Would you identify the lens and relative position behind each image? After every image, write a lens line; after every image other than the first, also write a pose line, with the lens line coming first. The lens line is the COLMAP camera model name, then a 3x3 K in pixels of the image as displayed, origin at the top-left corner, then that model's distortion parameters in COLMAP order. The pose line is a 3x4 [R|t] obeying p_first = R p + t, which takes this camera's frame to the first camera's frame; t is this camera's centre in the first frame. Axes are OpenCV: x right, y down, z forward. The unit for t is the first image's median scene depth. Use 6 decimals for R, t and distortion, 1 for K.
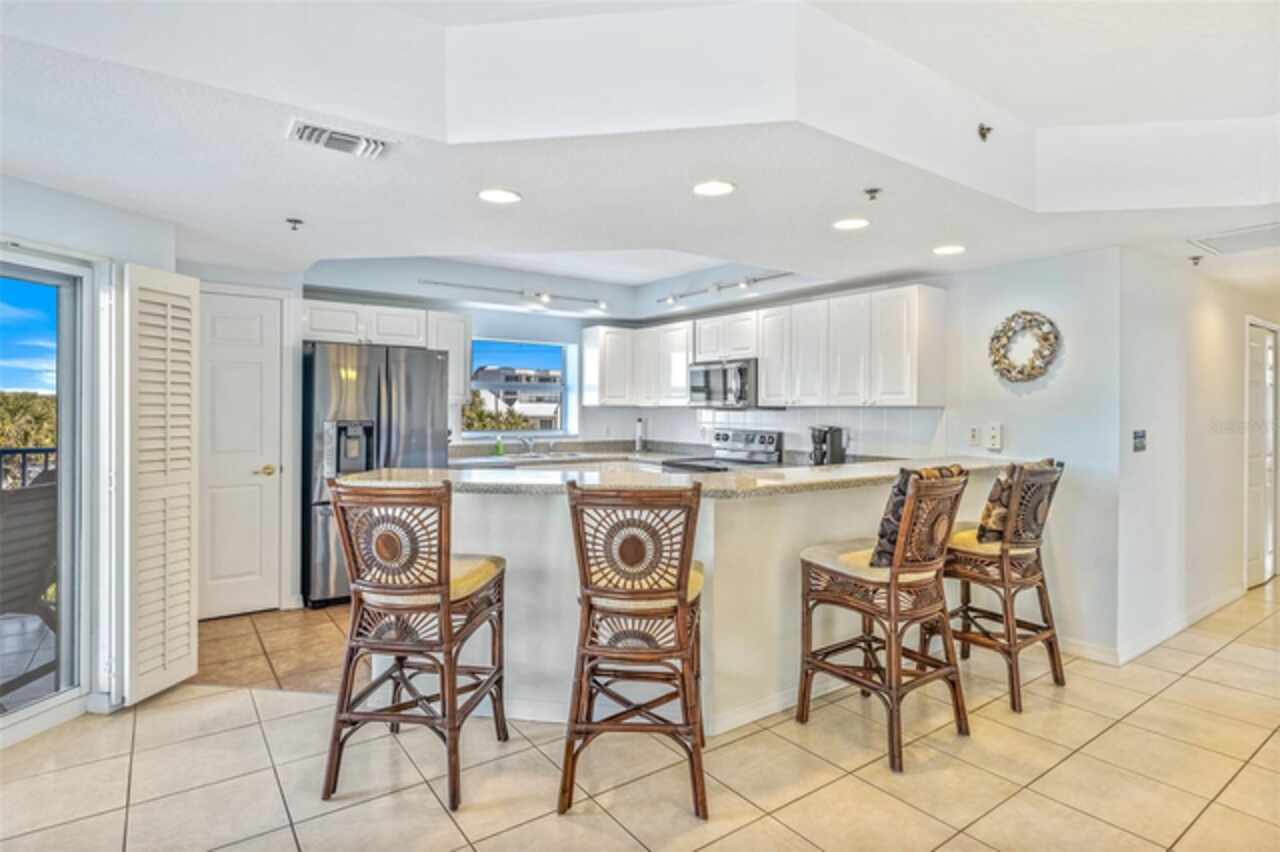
lens RADIAL K [[663.4, 0, 637.8], [0, 663.4, 413.3], [0, 0, 1]] dist [0.003399, 0.000295]
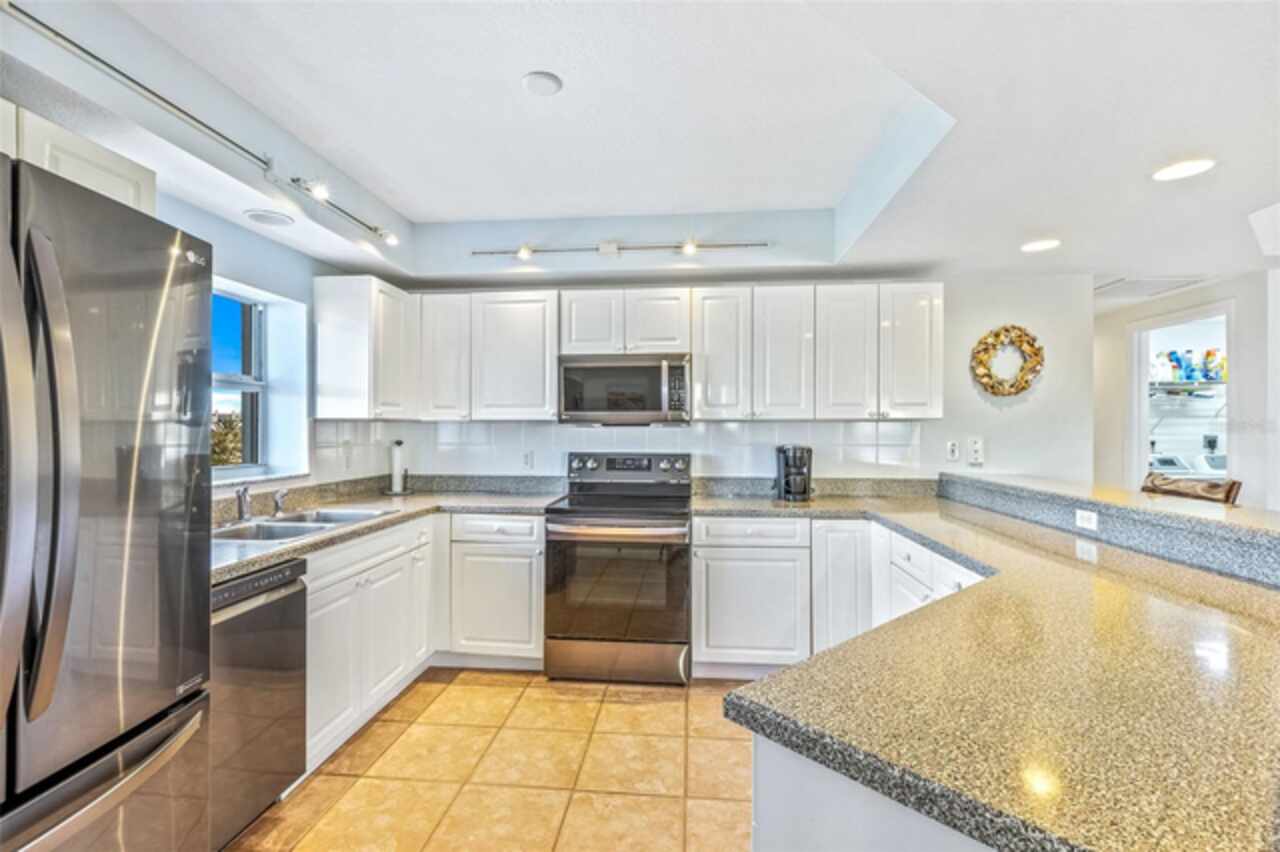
lens RADIAL K [[595.6, 0, 636.5], [0, 595.6, 433.4], [0, 0, 1]] dist [0.000218, 0.000480]
pose [[0.660001, -0.008211, 0.751220, -0.351573], [0.007925, 0.999961, 0.003966, 0.001403], [-0.751223, 0.003336, 0.660040, 0.613906]]
